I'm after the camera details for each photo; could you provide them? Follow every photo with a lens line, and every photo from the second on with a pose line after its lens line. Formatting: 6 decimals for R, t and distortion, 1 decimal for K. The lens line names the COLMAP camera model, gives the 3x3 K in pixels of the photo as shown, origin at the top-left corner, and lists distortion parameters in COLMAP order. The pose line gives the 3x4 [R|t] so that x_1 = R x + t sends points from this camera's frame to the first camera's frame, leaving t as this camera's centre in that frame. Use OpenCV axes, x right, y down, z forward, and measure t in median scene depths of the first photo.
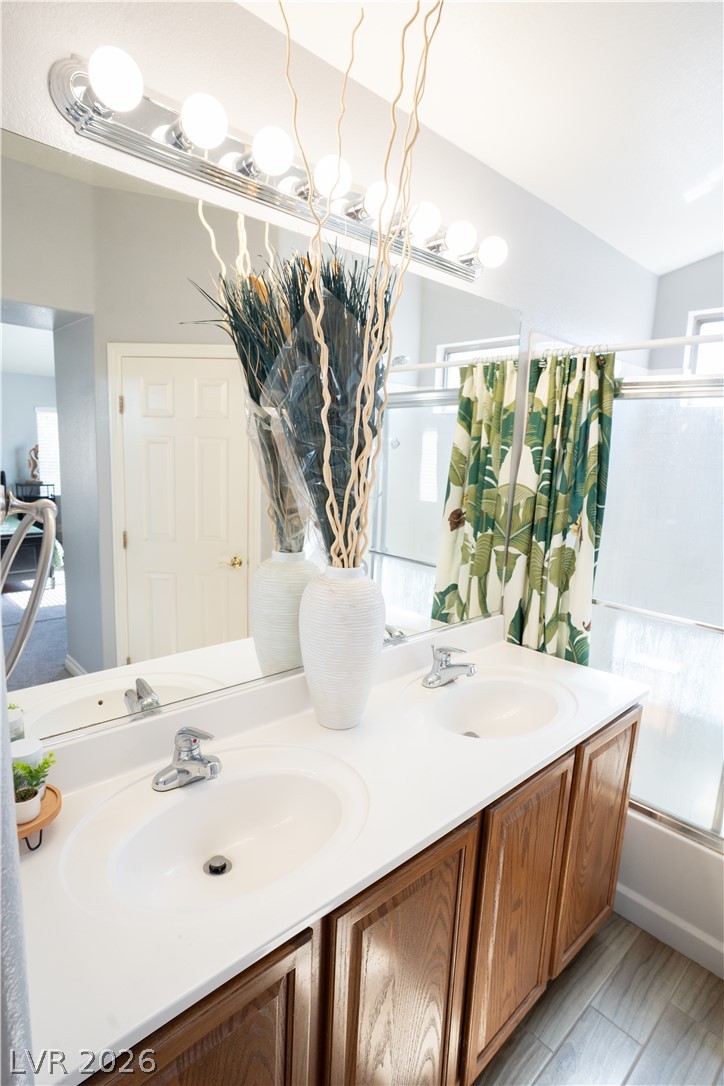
lens RADIAL K [[562.5, 0, 364.9], [0, 562.5, 544.1], [0, 0, 1]] dist [-0.046846, 0.000596]
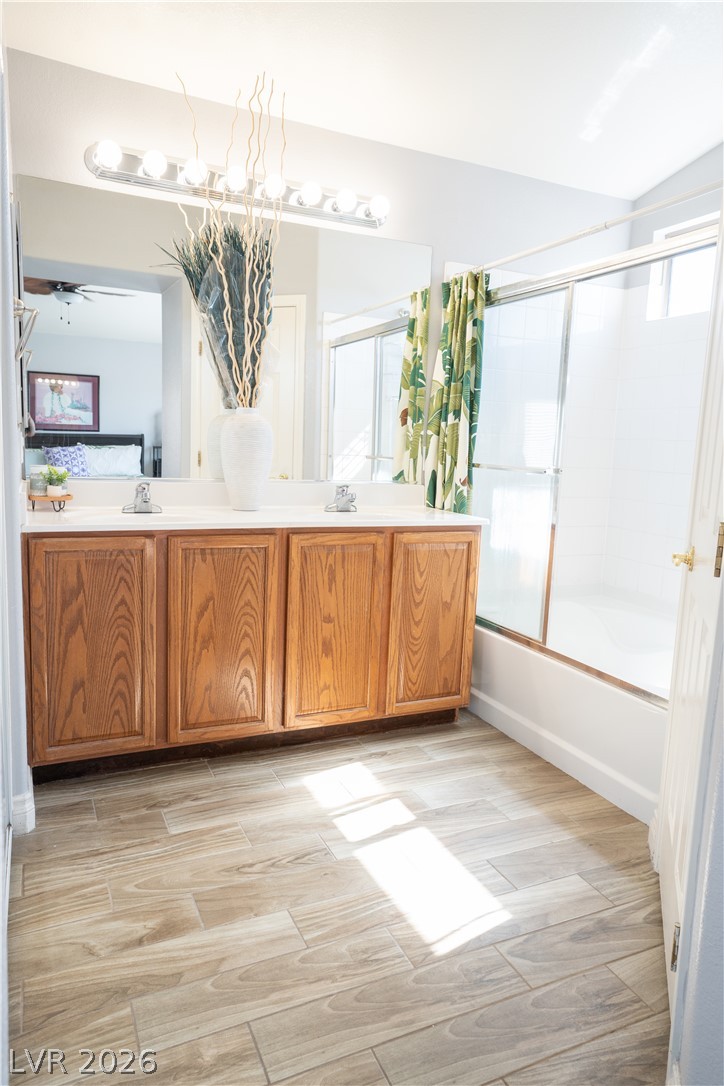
lens RADIAL K [[728.3, 0, 361.3], [0, 728.3, 542.9], [0, 0, 1]] dist [0.002833, -0.000781]
pose [[0.944921, 0.041485, -0.324659, 0.660814], [-0.056735, 0.997679, -0.037643, 0.330145], [0.322344, 0.053989, 0.945082, -0.596699]]
